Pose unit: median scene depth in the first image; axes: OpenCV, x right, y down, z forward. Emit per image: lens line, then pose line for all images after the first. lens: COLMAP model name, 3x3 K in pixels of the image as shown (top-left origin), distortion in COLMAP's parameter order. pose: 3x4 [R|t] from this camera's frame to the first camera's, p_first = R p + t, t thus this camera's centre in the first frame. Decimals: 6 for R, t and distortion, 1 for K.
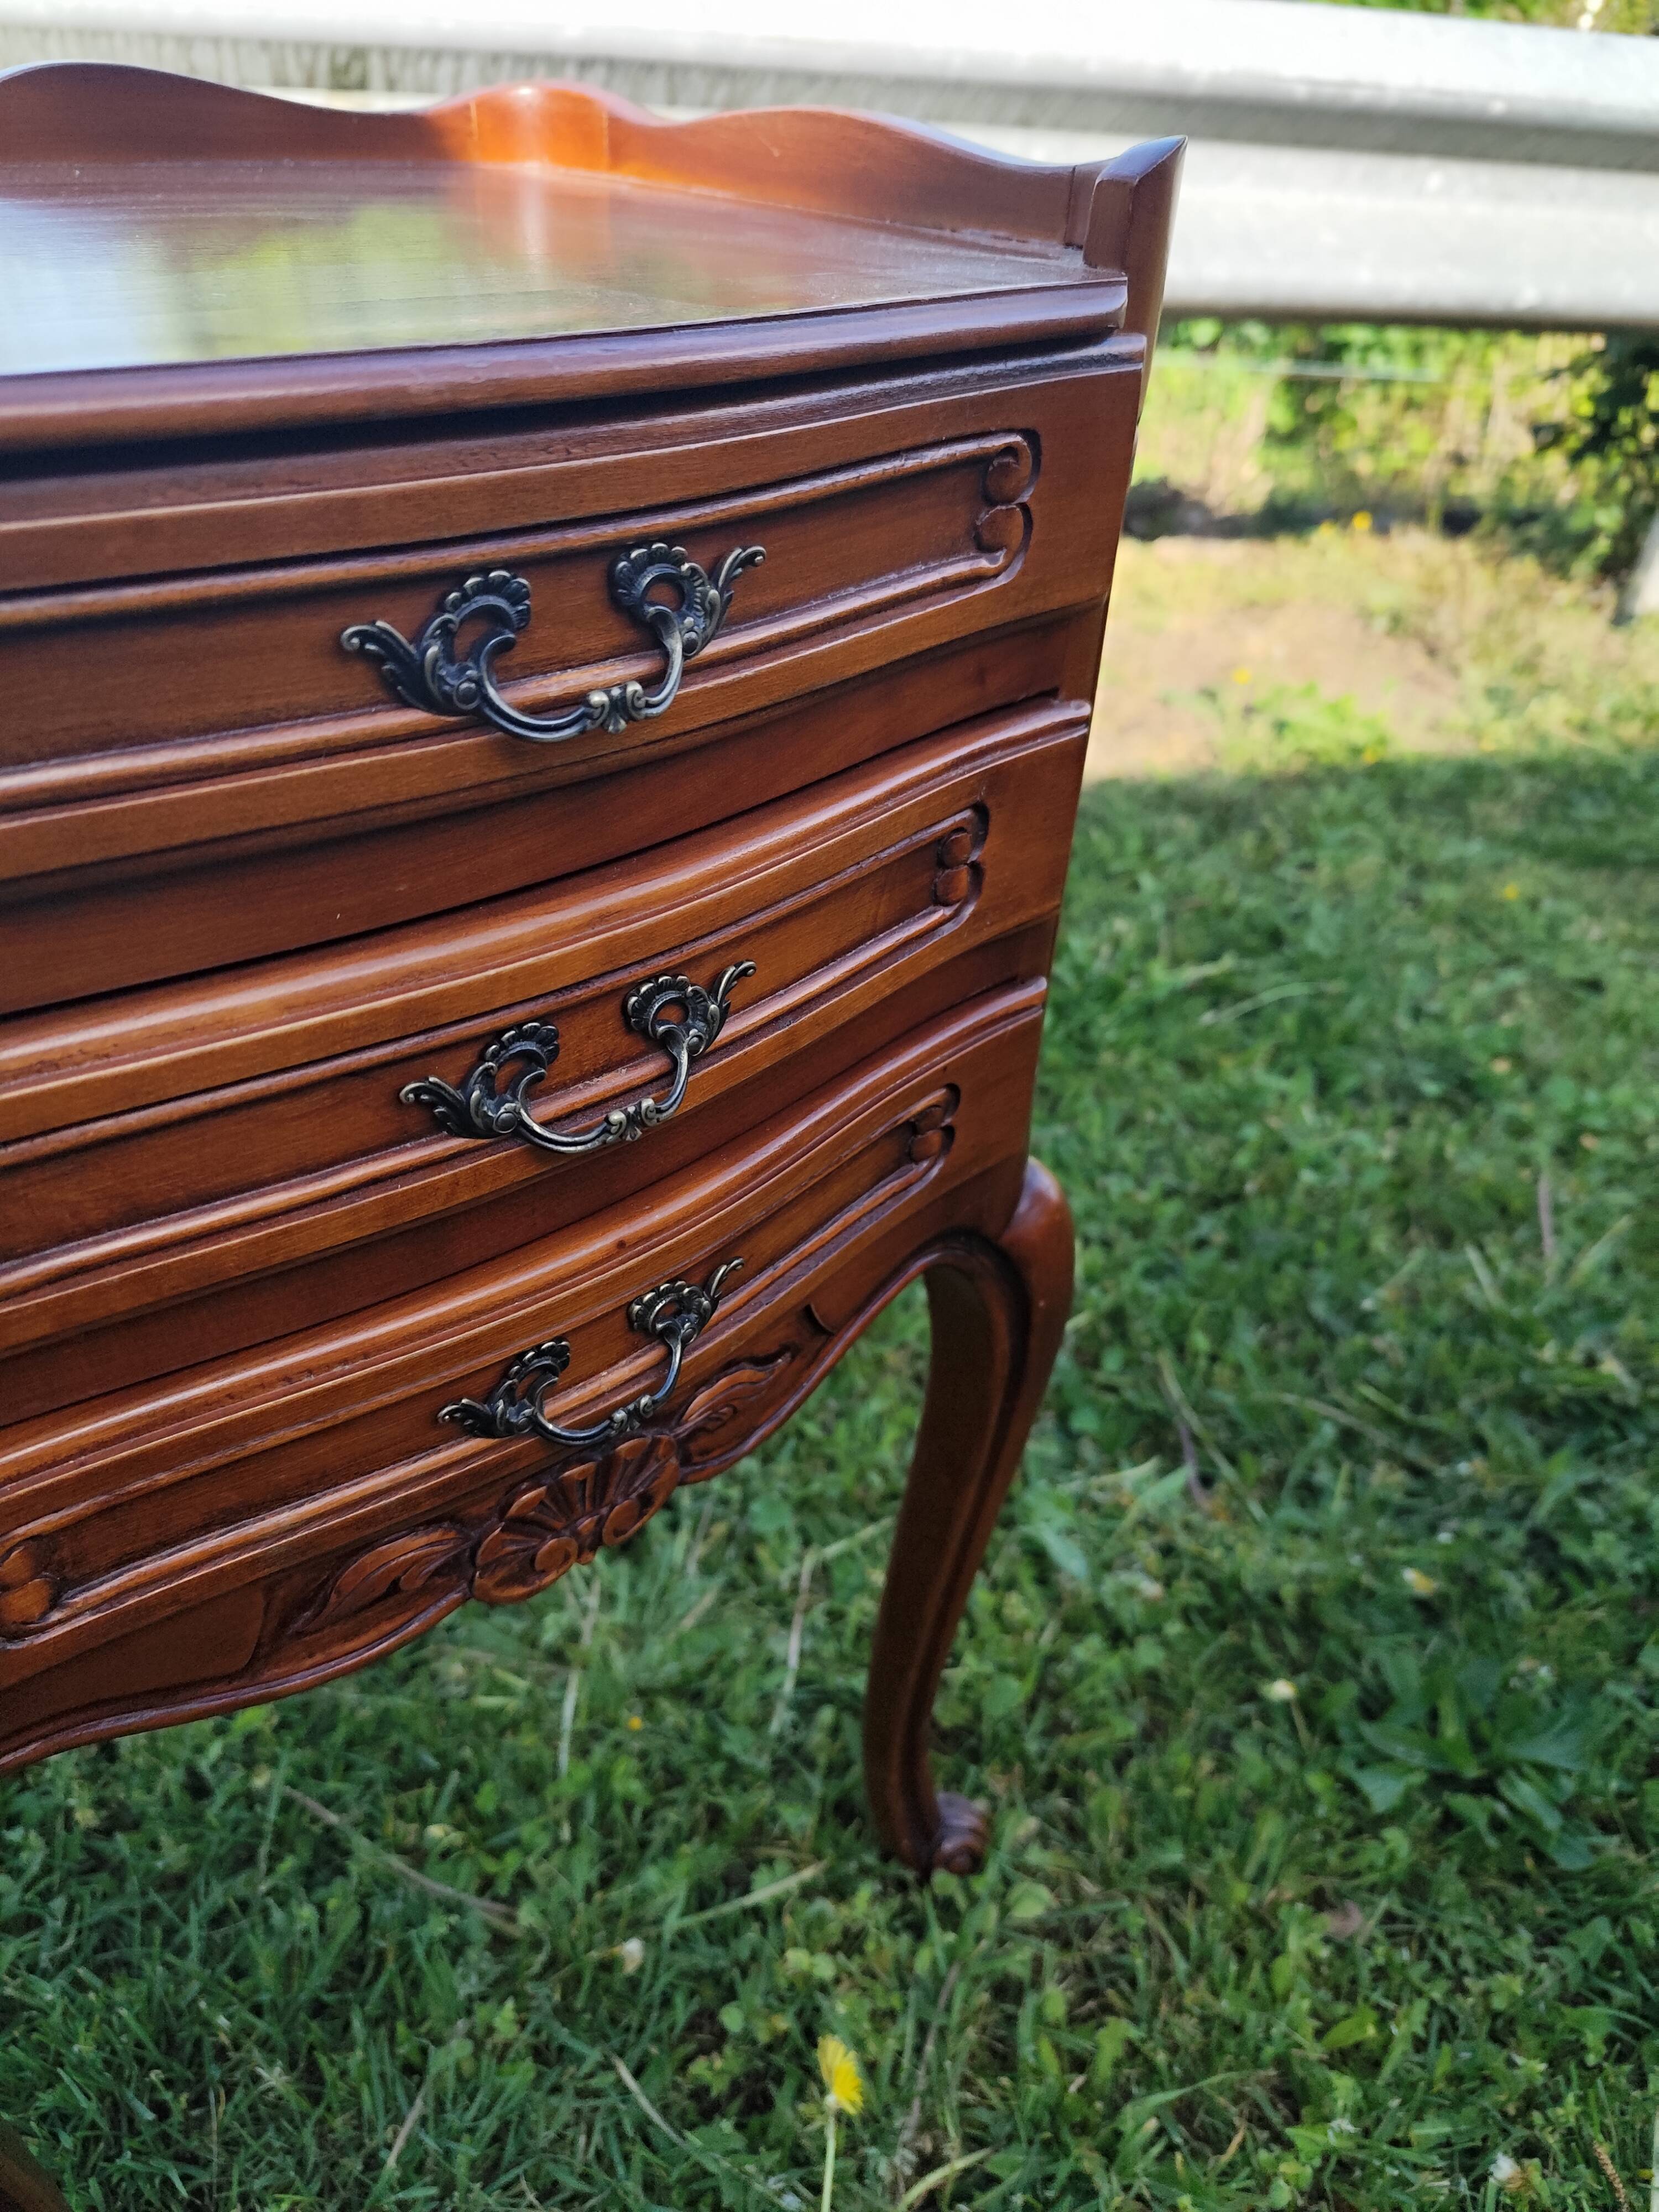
lens RADIAL K [[1547.2, 0, 819.5], [0, 1547.2, 1082.7], [0, 0, 1]] dist [0.000951, -0.024965]
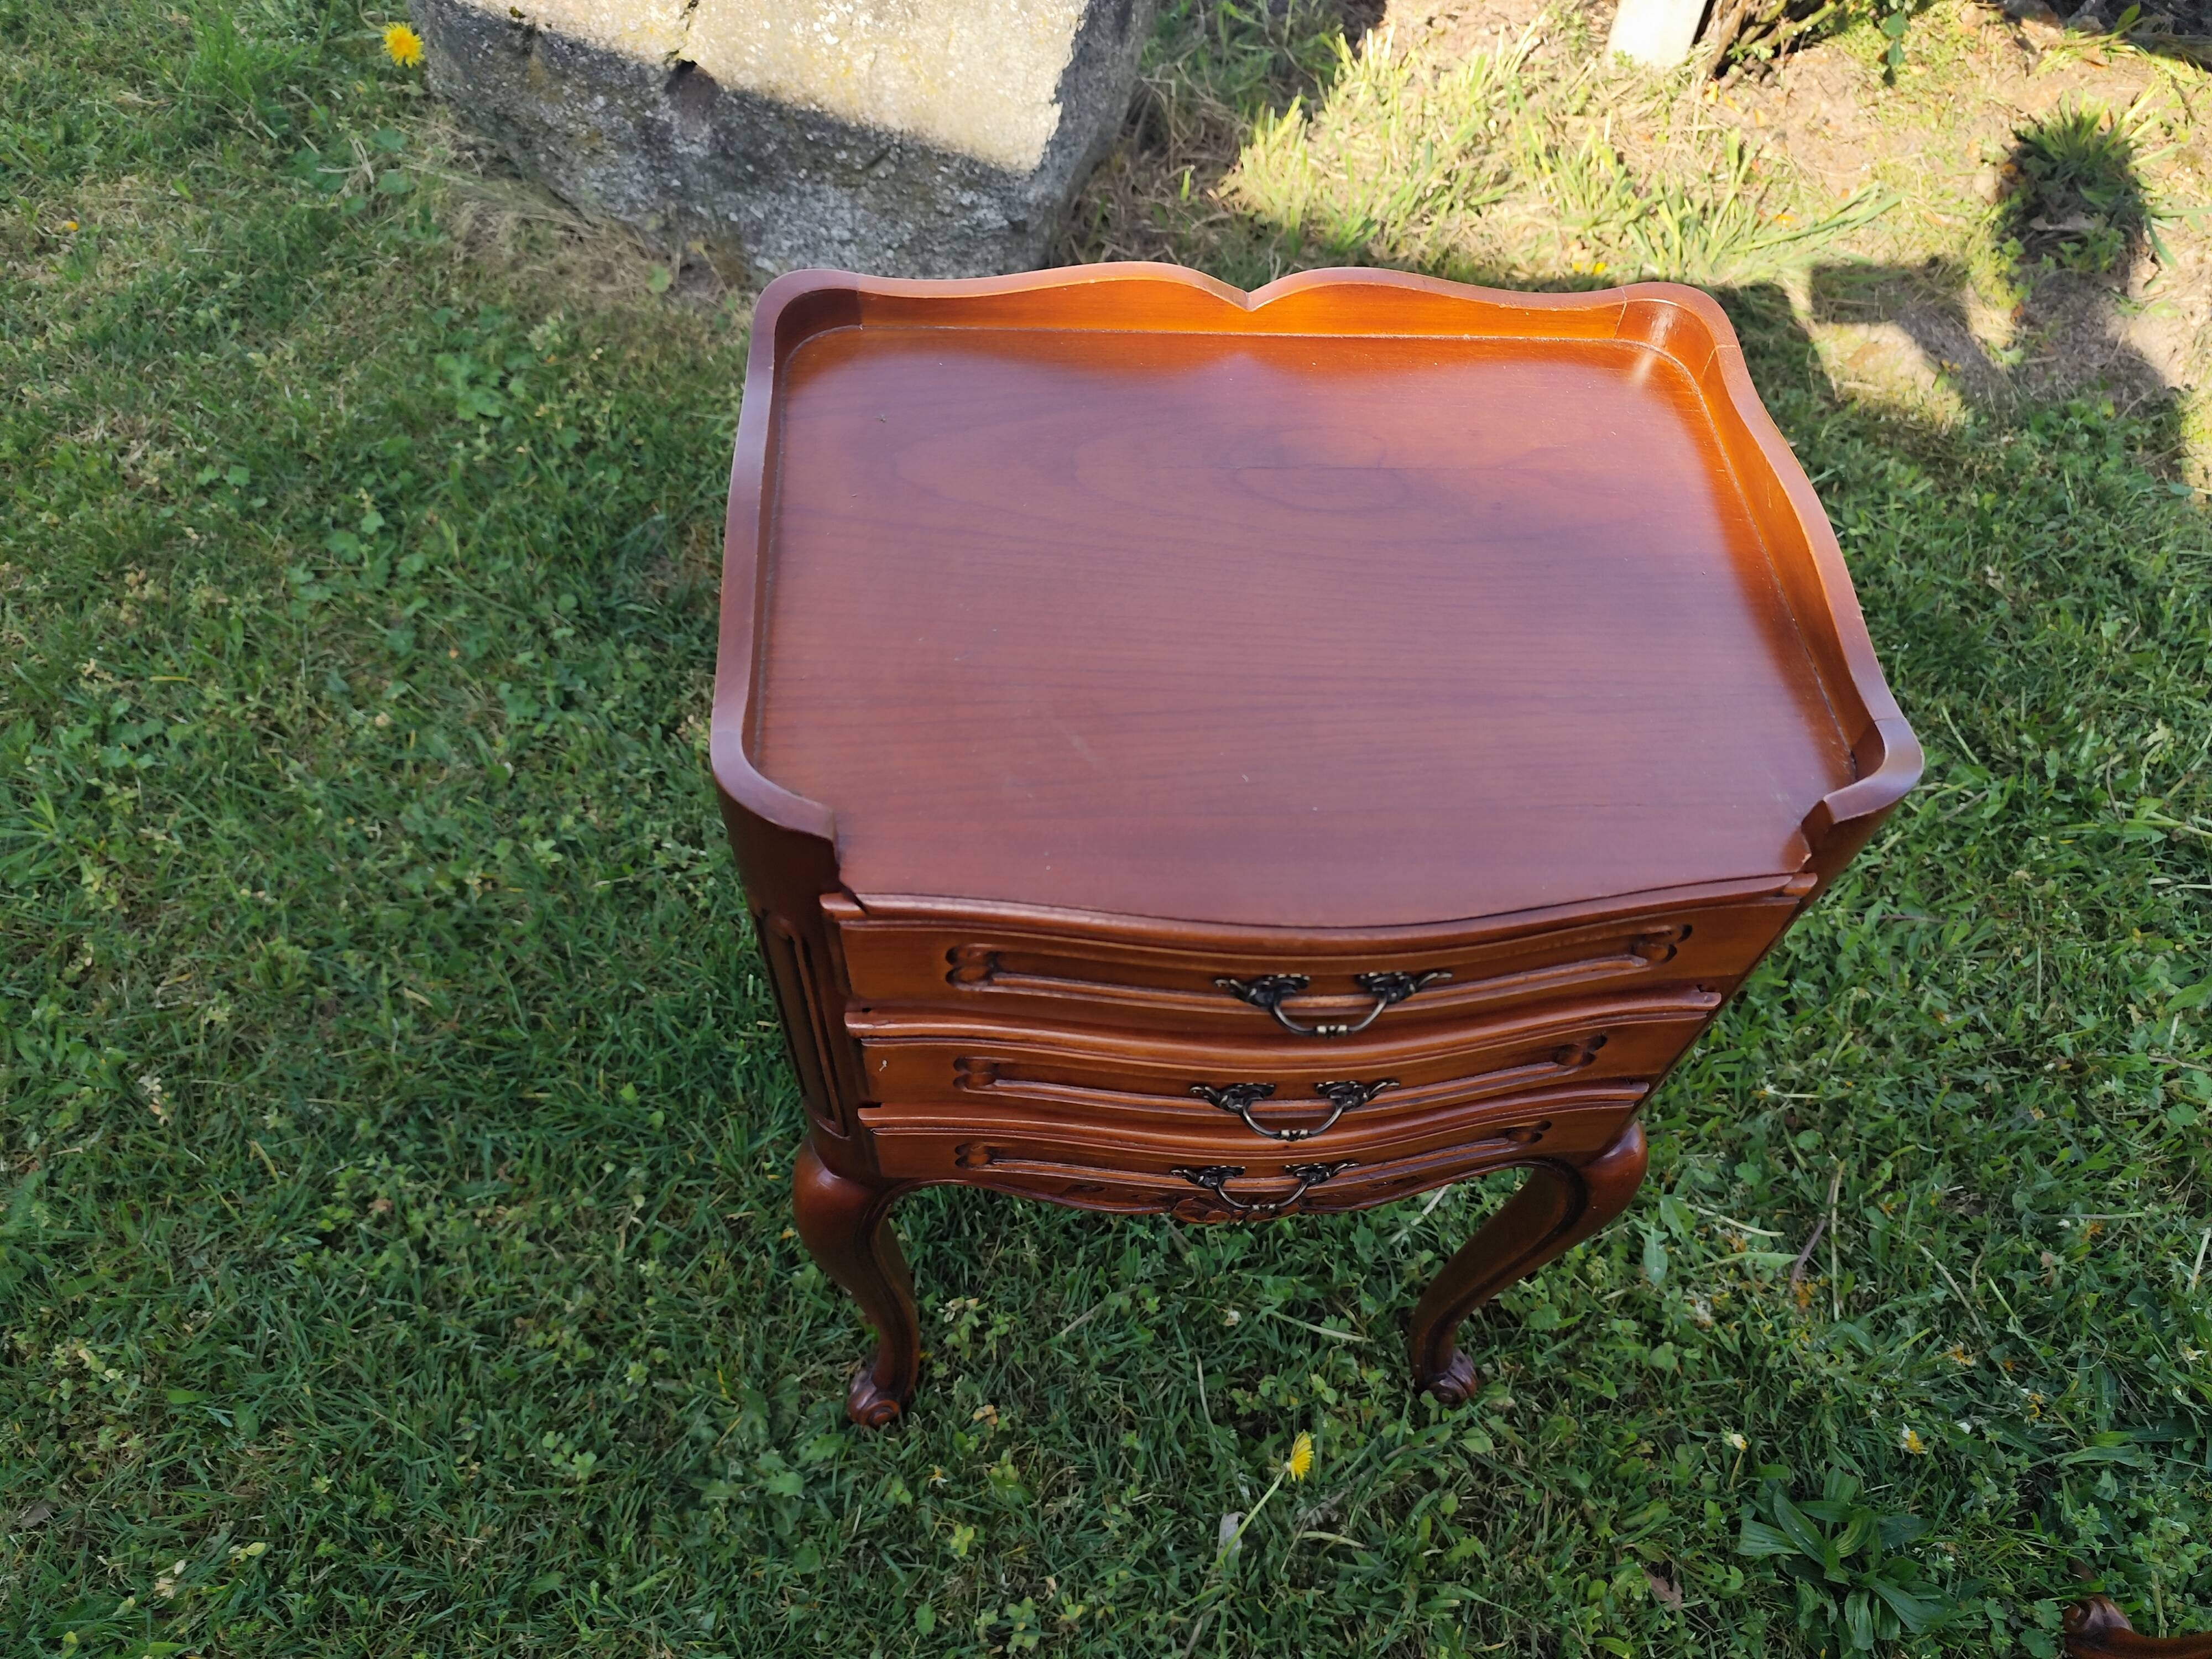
lens RADIAL K [[1532.5, 0, 1139.0], [0, 1532.5, 834.1], [0, 0, 1]] dist [0.001800, -0.016692]
pose [[0.800136, 0.498688, -0.333305, 0.069925], [-0.360925, 0.844107, 0.396504, -0.392140], [0.479077, -0.196959, 0.855390, -0.270957]]
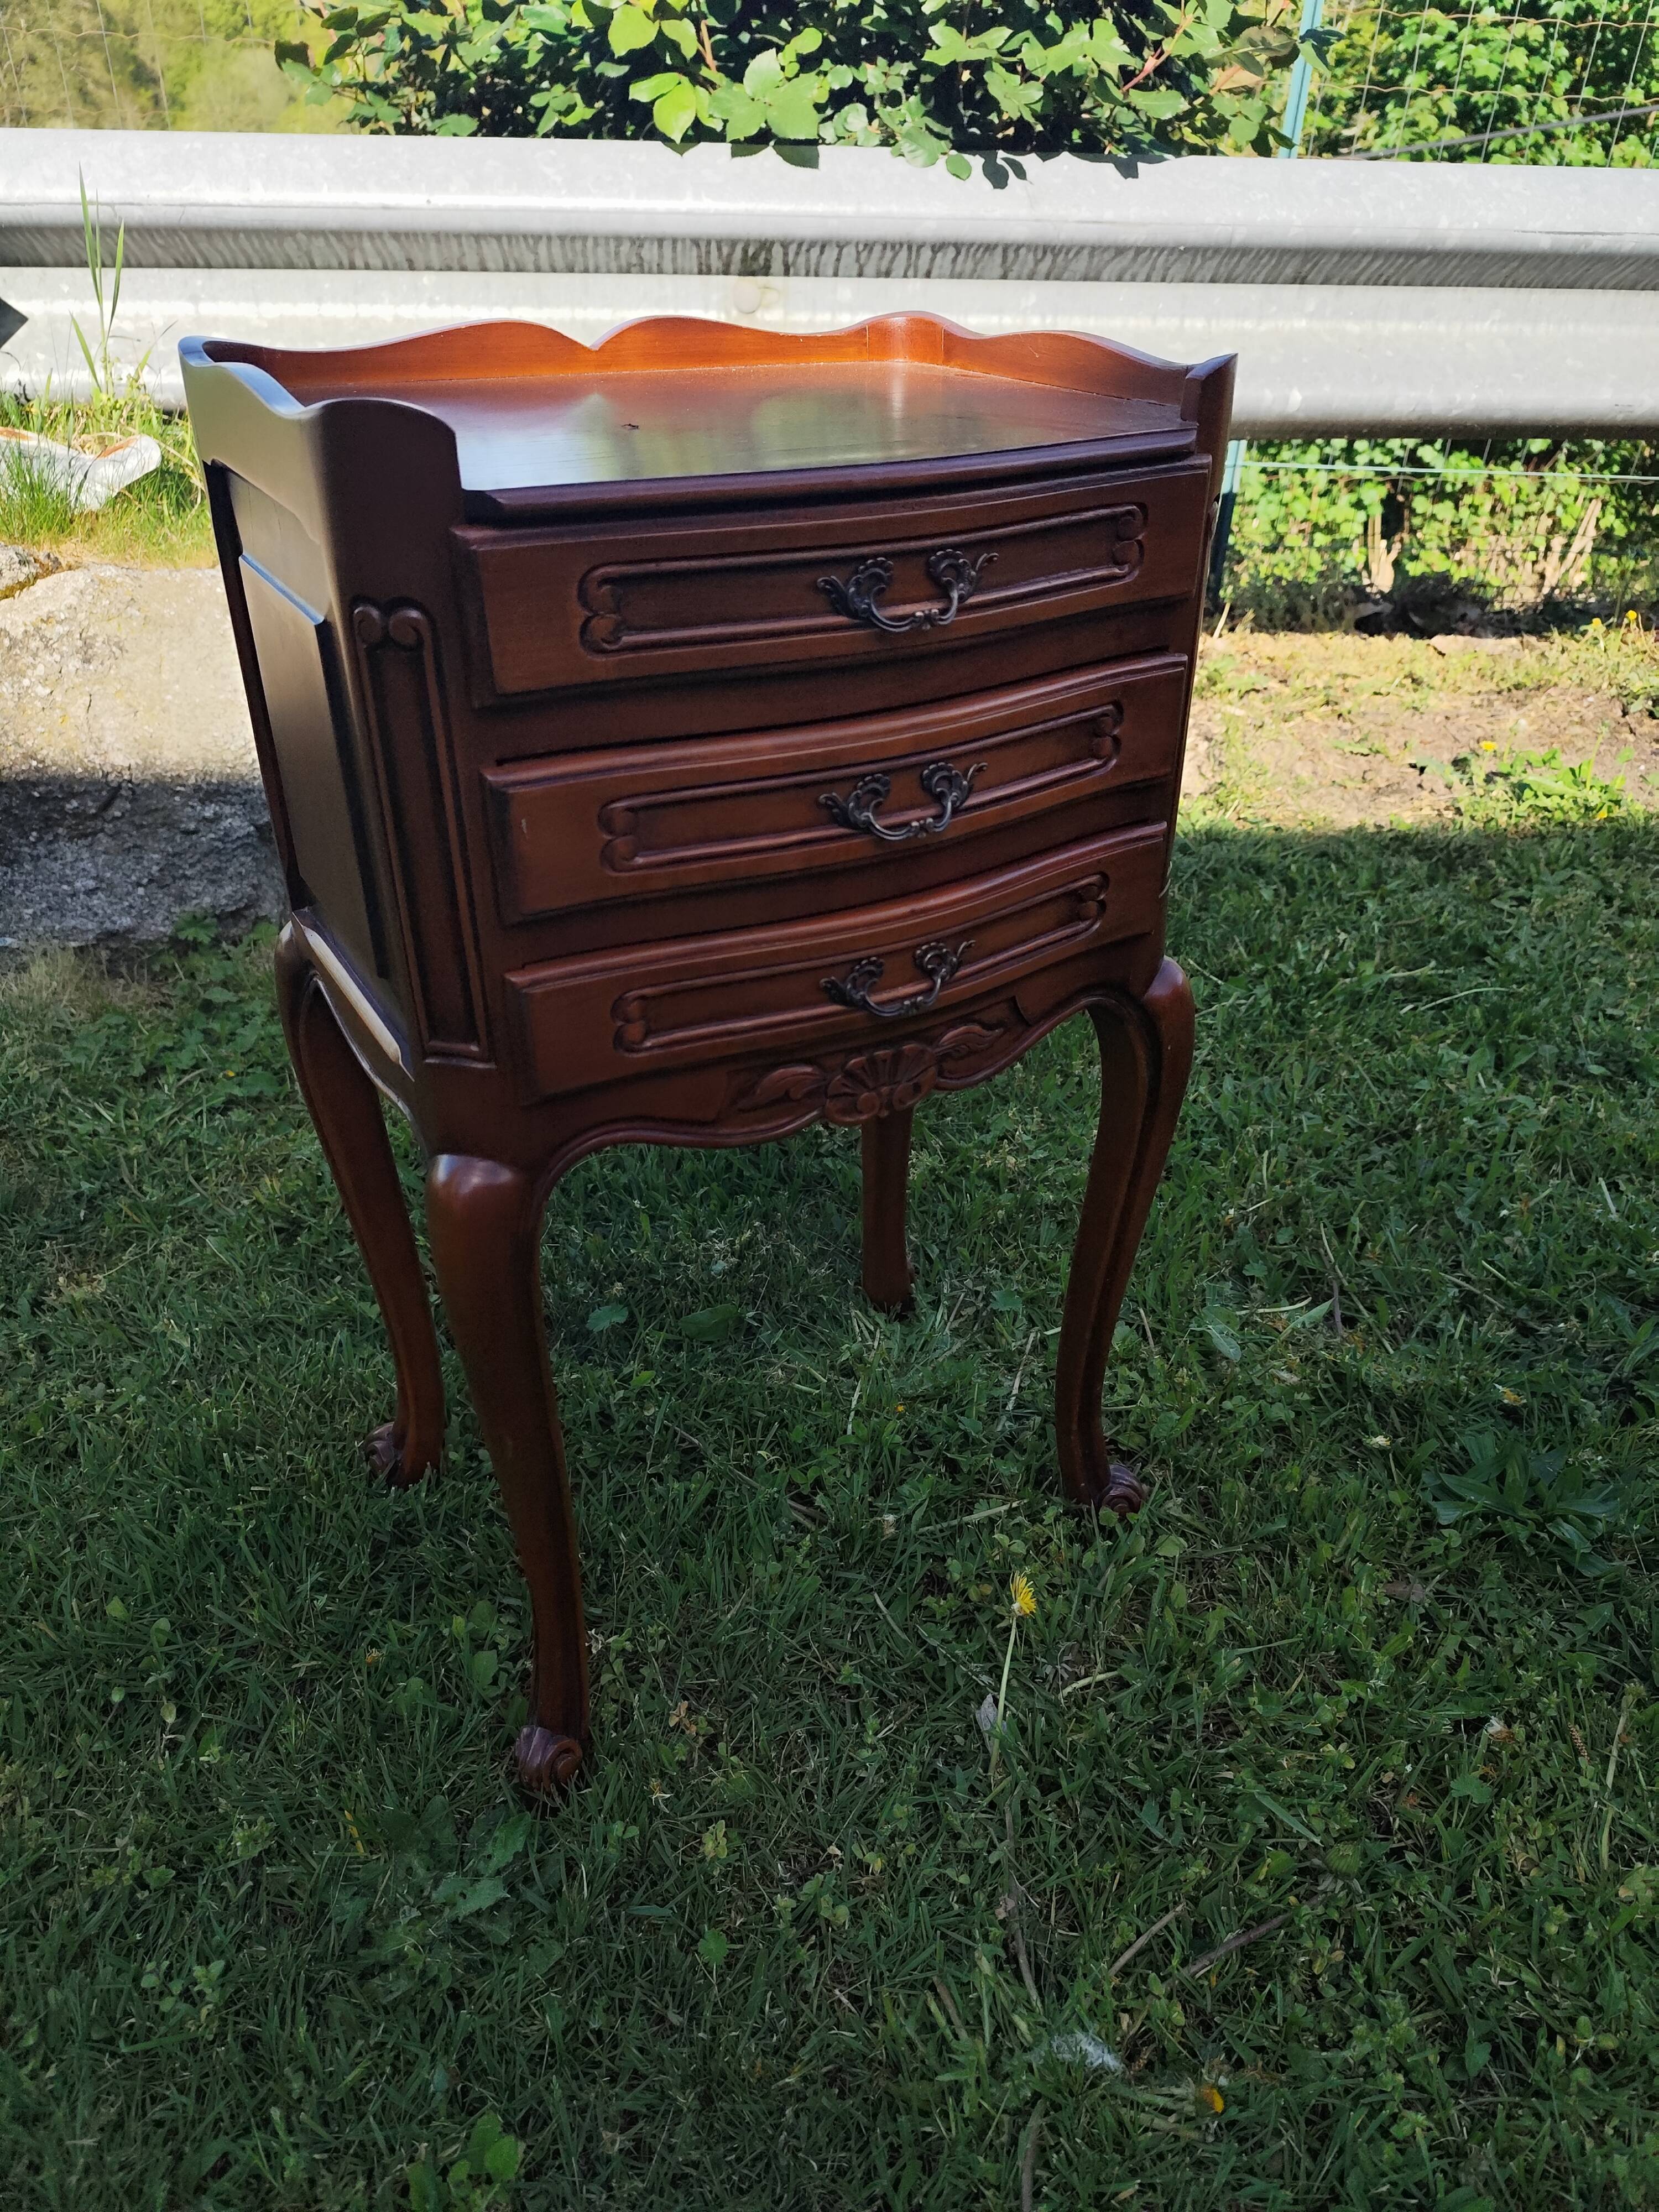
lens RADIAL K [[1526.3, 0, 862.0], [0, 1526.3, 1099.2], [0, 0, 1]] dist [0.015674, -0.037280]
pose [[0.984840, 0.053889, -0.164883, 0.062309], [-0.062213, 0.997014, -0.045745, 0.192370], [0.161926, 0.055309, 0.985252, -0.403580]]
